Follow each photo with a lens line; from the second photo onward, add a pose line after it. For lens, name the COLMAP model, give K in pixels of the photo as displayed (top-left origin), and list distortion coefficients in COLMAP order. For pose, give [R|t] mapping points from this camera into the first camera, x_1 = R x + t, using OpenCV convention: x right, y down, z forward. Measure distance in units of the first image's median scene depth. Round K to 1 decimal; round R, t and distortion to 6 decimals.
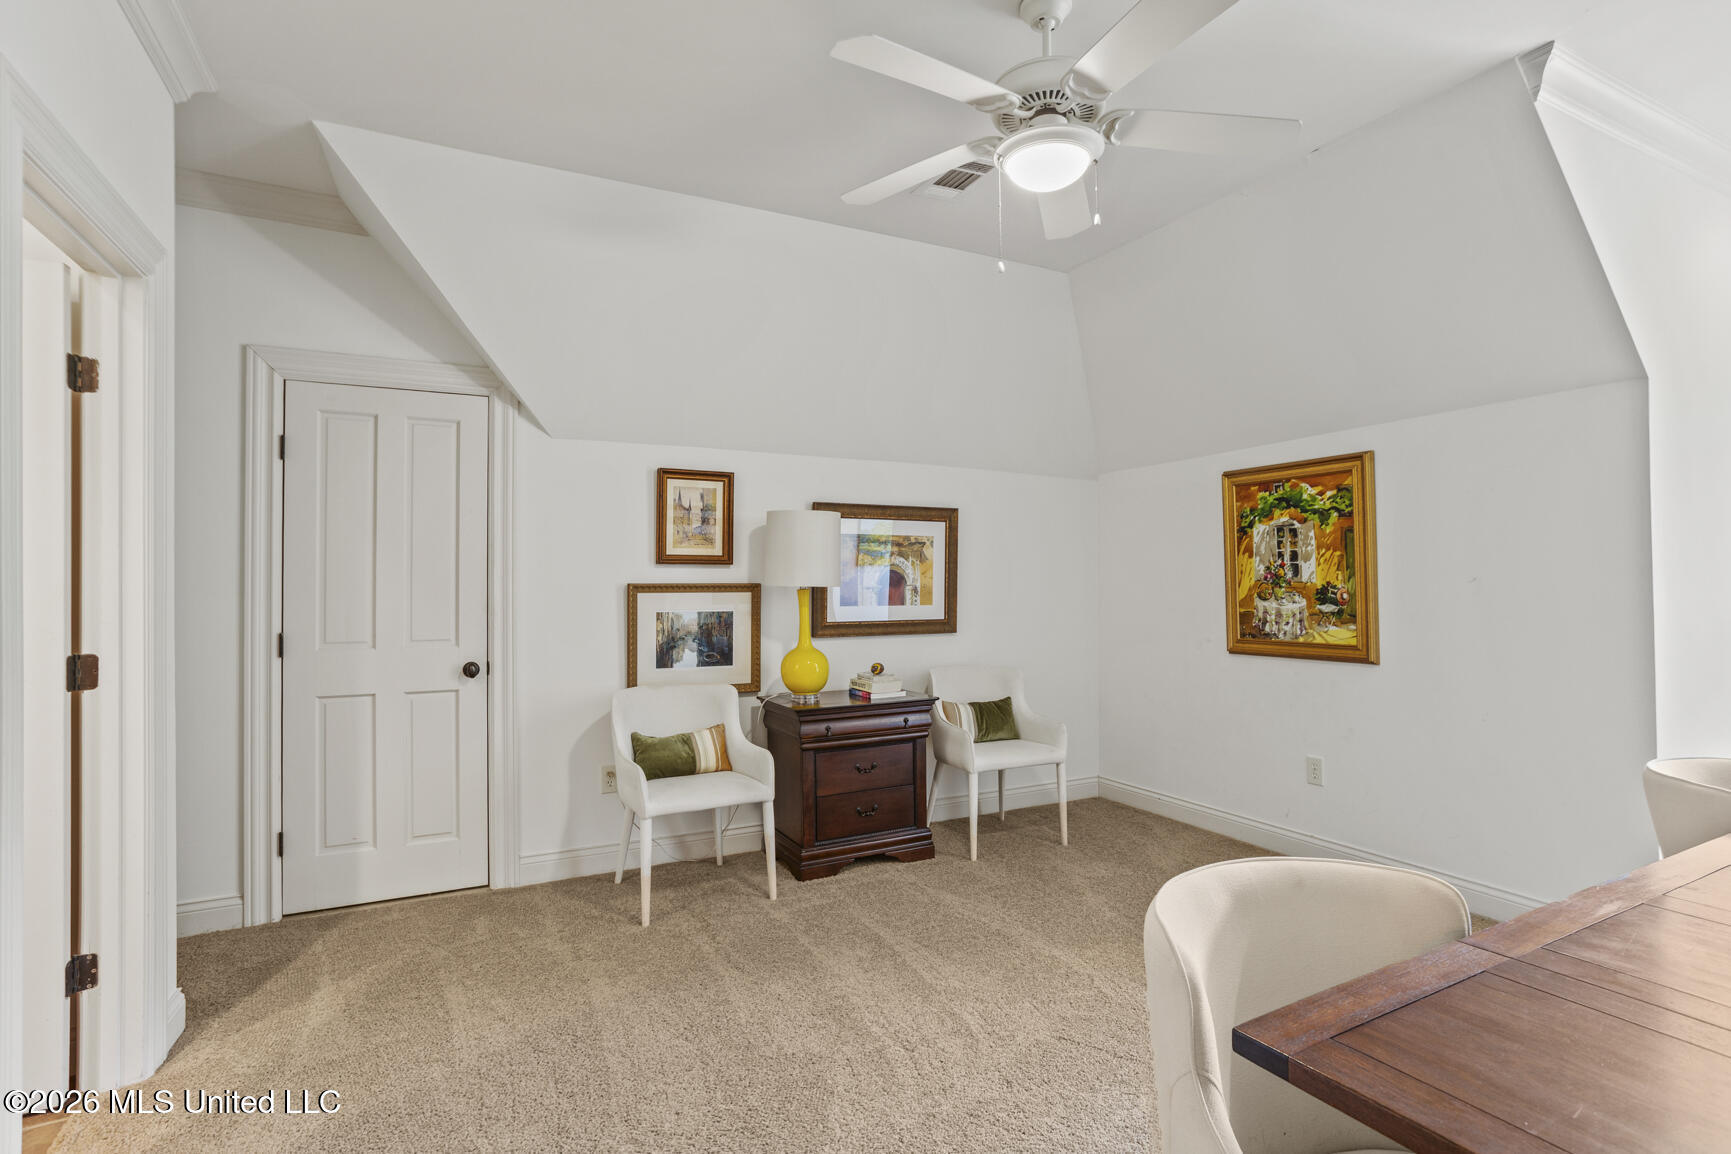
lens RADIAL K [[835.9, 0, 868.9], [0, 835.9, 581.5], [0, 0, 1]] dist [0.000265, -0.000017]
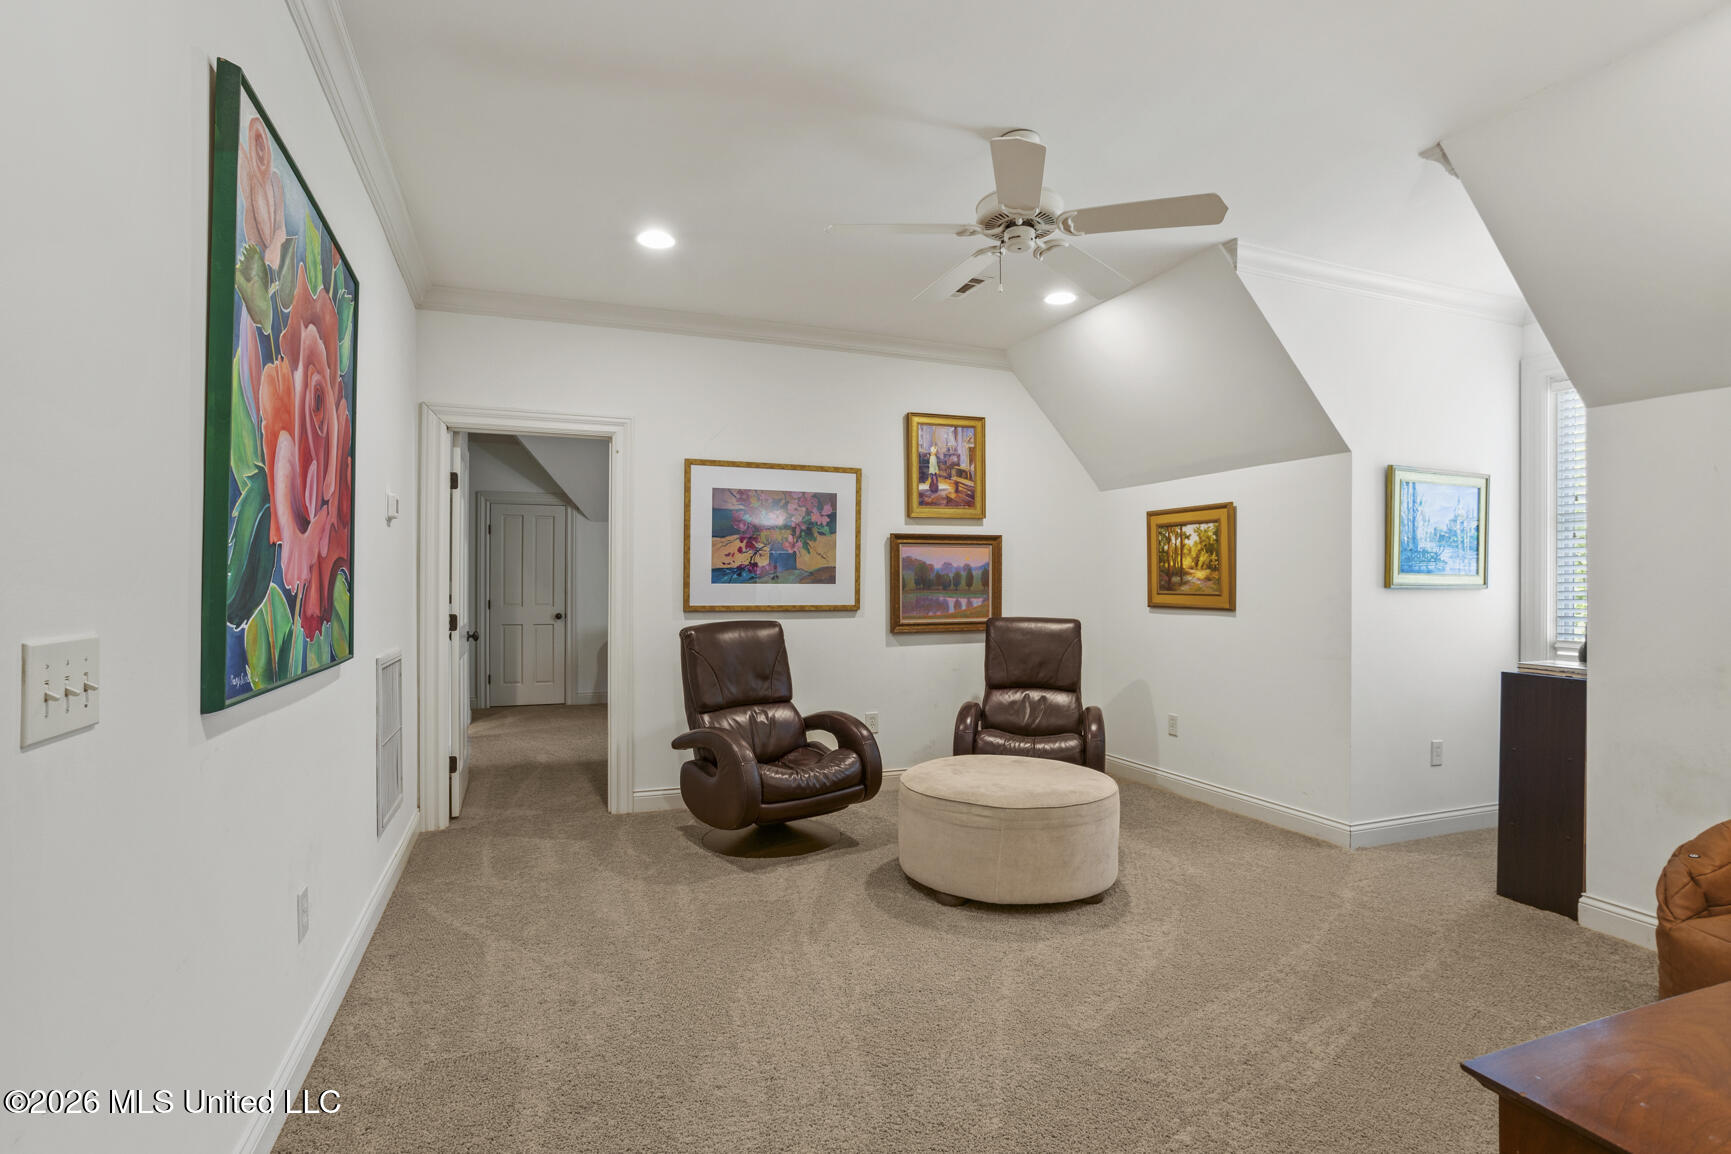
lens RADIAL K [[835.9, 0, 861.6], [0, 835.9, 578.2], [0, 0, 1]] dist [0.000265, -0.000017]
pose [[0.991525, 0.002338, -0.129897, 0.733356], [-0.002396, 0.999997, -0.000293, -0.008618], [0.129895, 0.000602, 0.991528, -1.334524]]
